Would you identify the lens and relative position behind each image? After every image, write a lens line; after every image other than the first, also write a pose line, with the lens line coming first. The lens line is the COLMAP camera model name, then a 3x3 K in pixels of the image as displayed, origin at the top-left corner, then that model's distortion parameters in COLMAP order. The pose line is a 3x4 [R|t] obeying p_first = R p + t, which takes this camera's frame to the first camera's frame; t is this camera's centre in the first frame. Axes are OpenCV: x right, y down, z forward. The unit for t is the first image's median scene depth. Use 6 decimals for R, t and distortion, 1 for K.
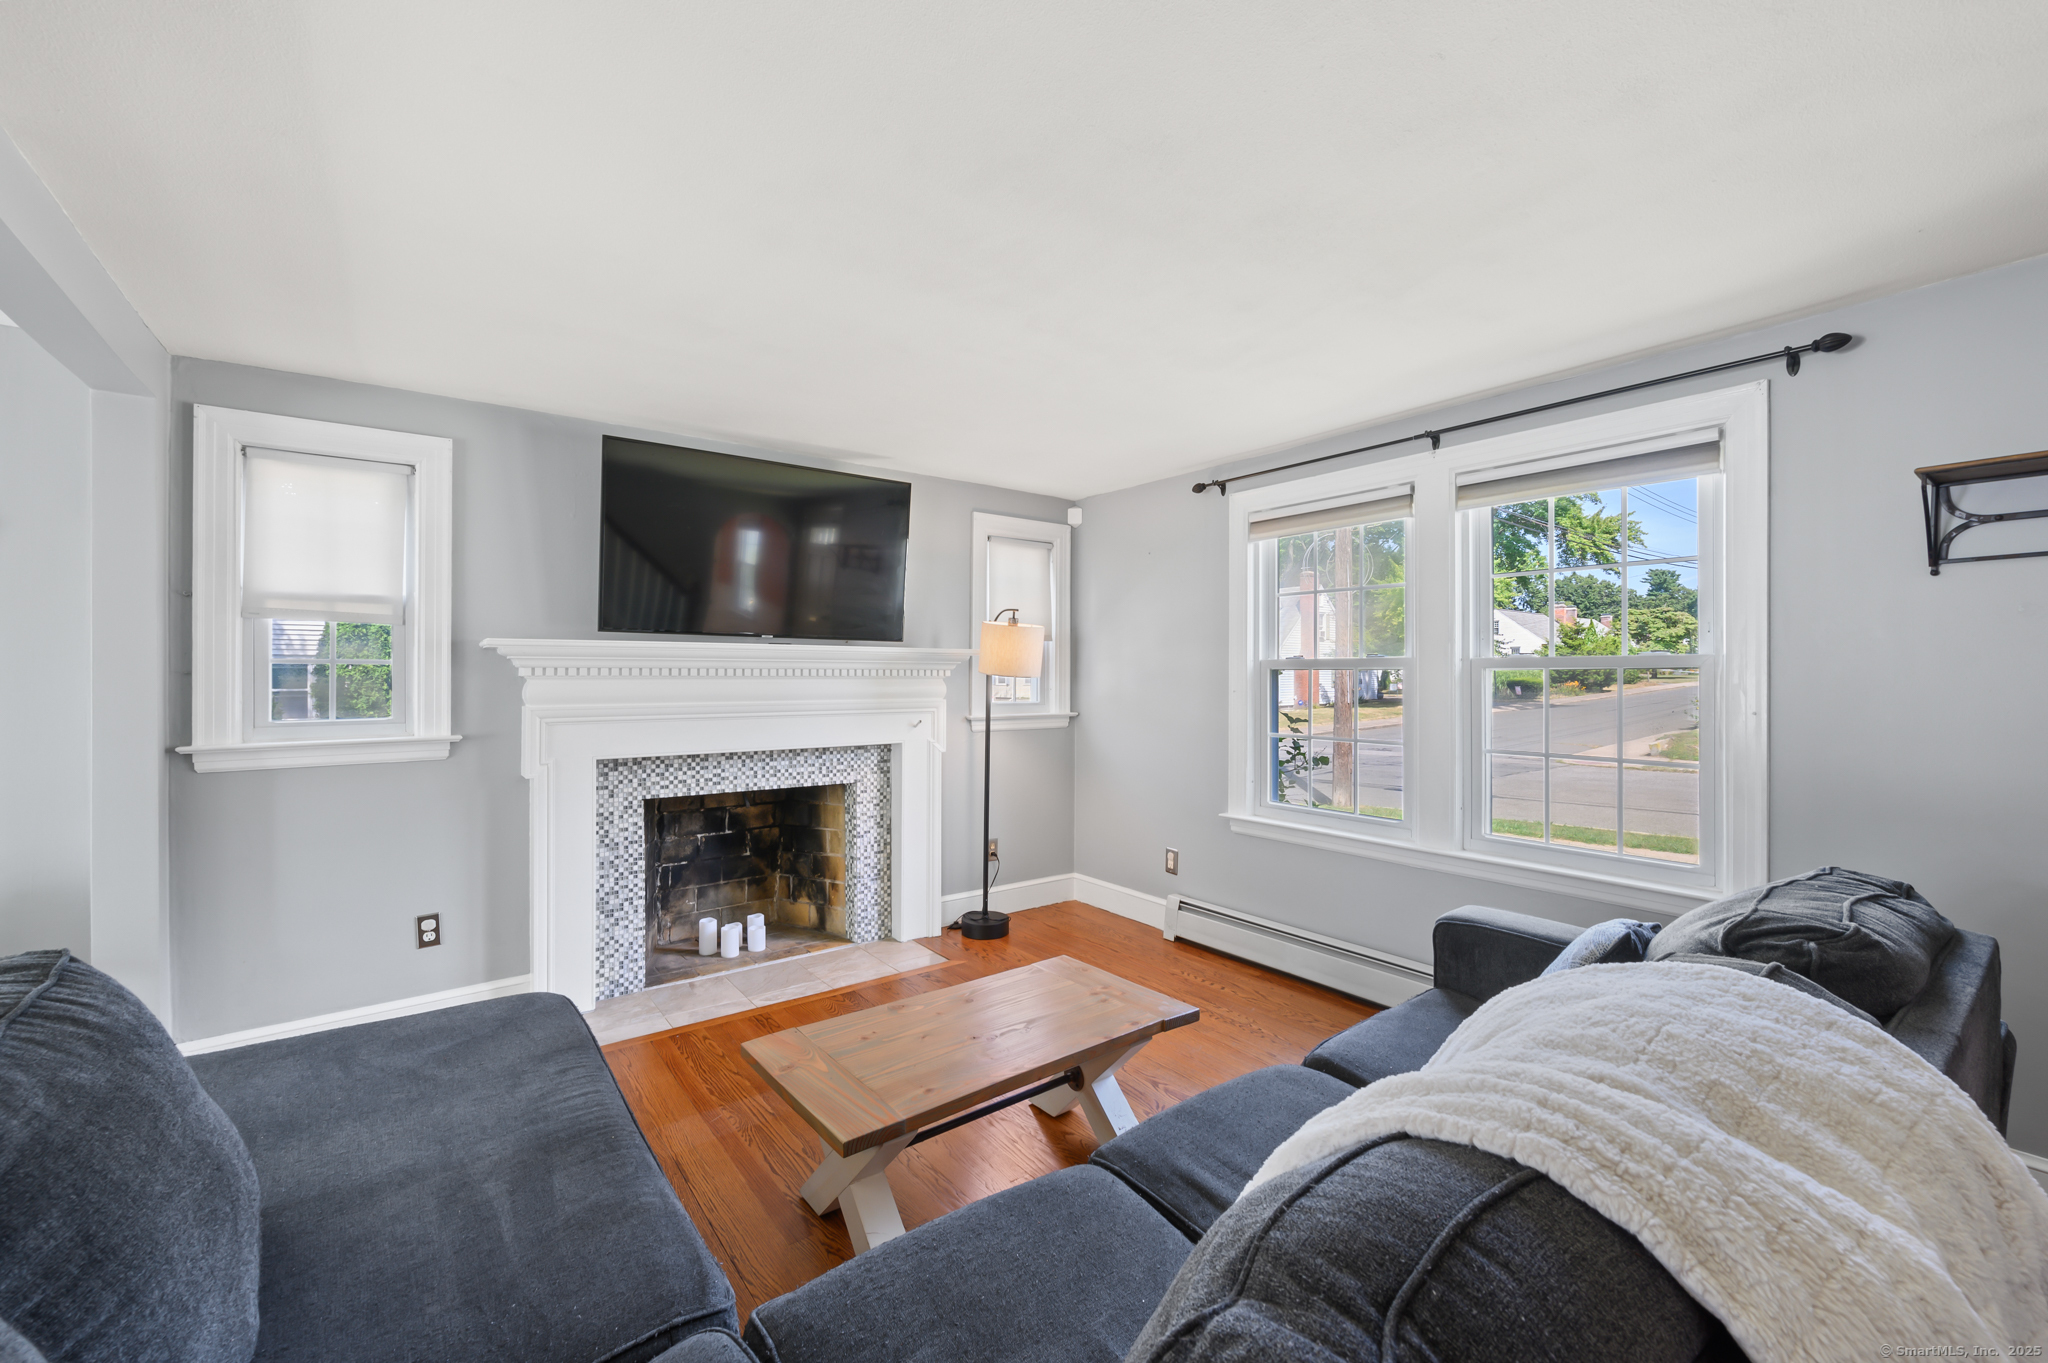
lens RADIAL K [[817.3, 0, 1038.6], [0, 817.3, 677.5], [0, 0, 1]] dist [-0.000591, 0.000198]
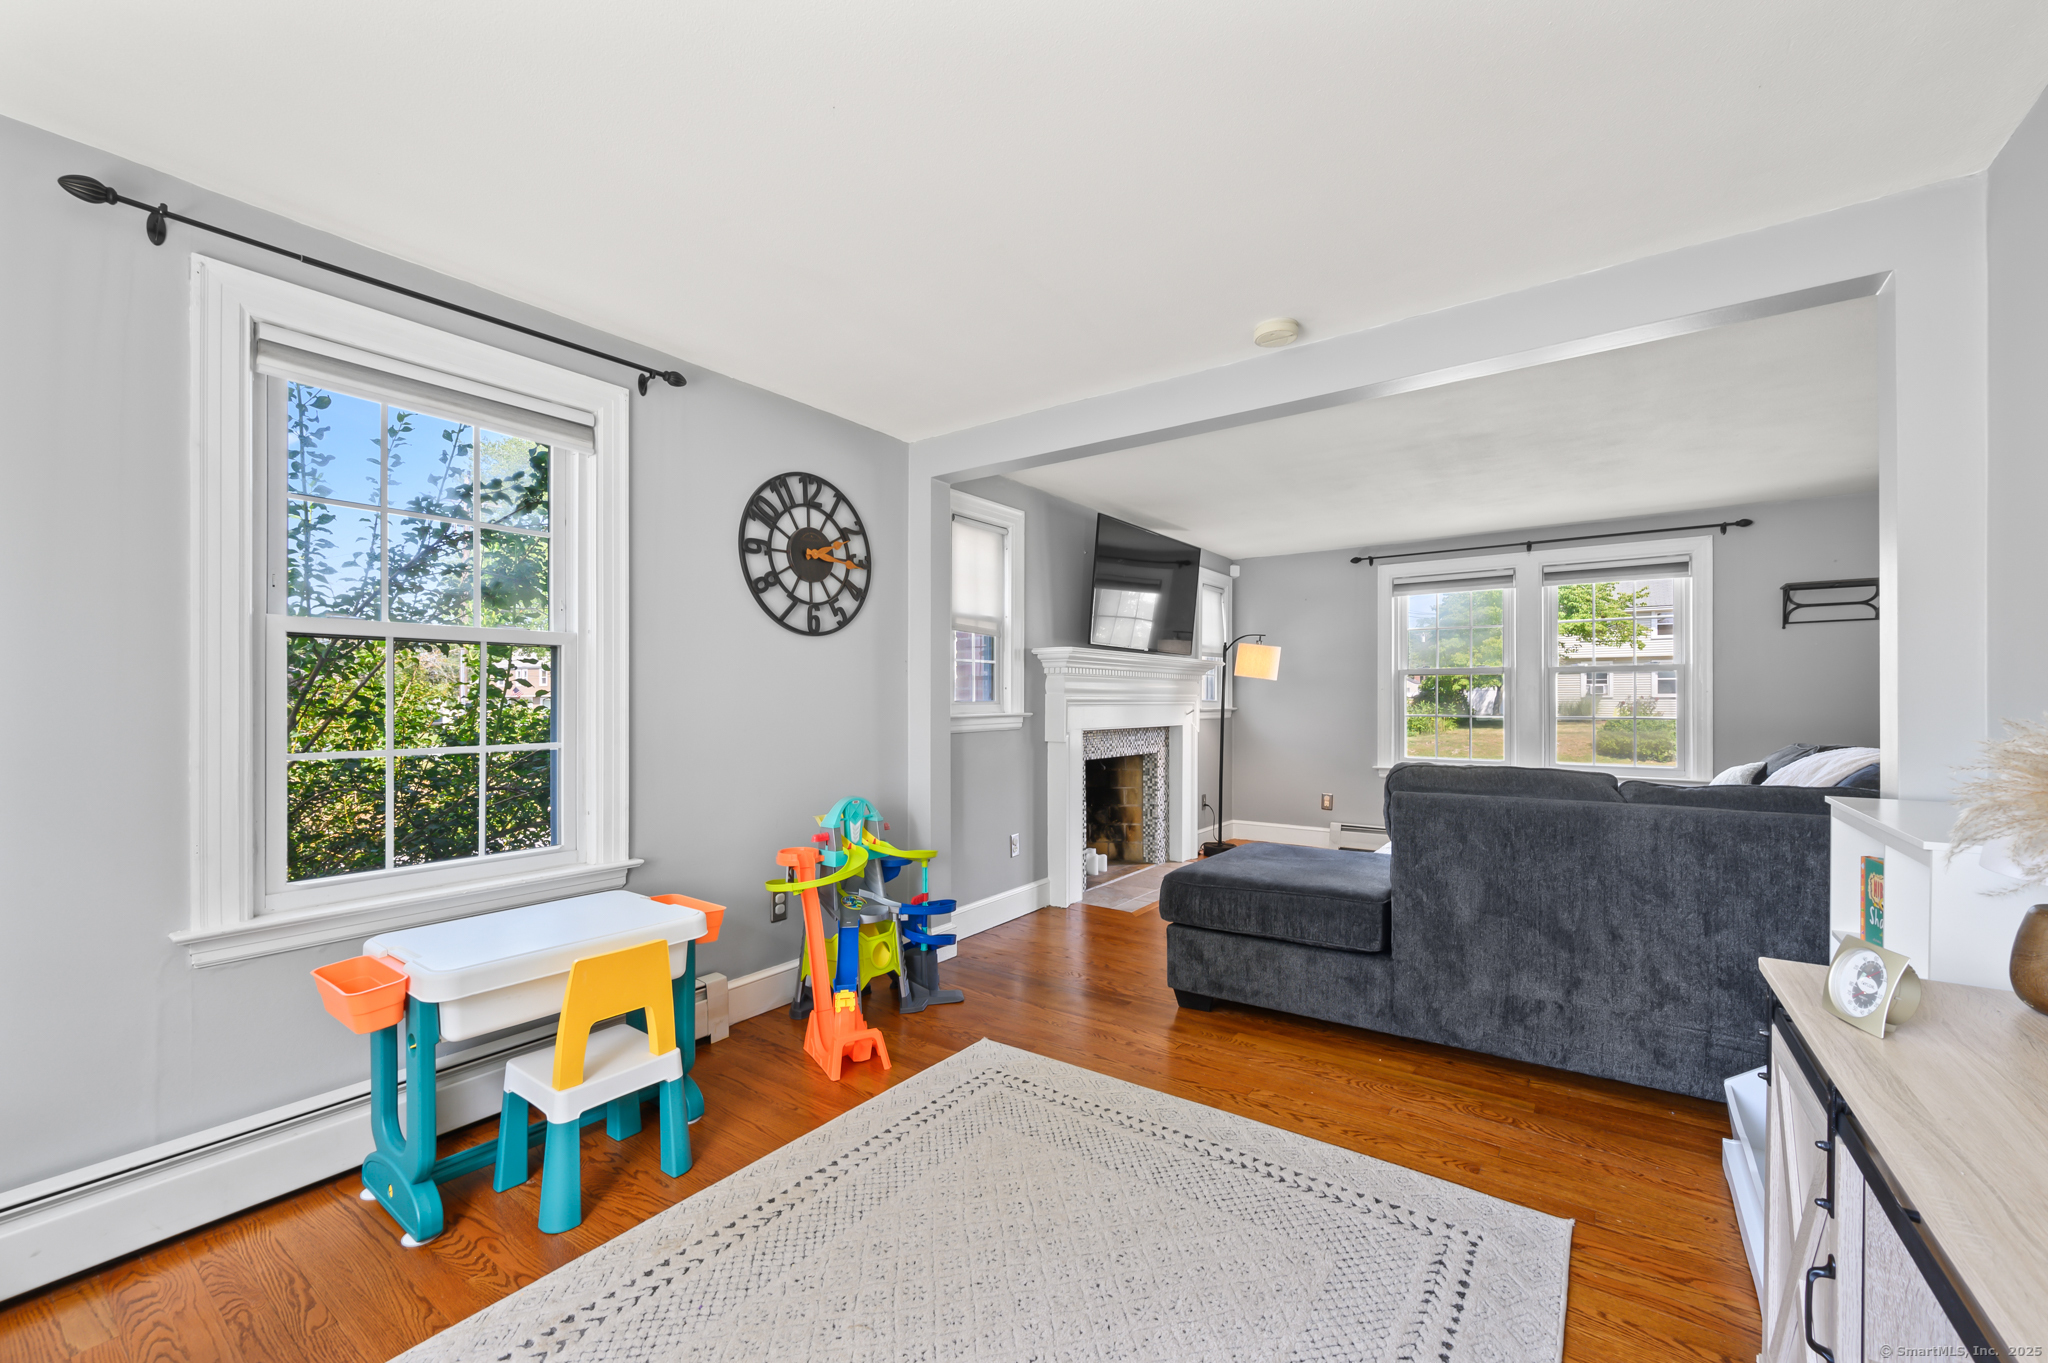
lens RADIAL K [[817.3, 0, 1036.4], [0, 817.3, 709.5], [0, 0, 1]] dist [-0.000591, 0.000198]
pose [[0.956165, -0.005133, 0.292783, -0.865680], [0.003341, 0.999973, 0.006619, 0.042594], [-0.292809, -0.005351, 0.956156, -0.321290]]
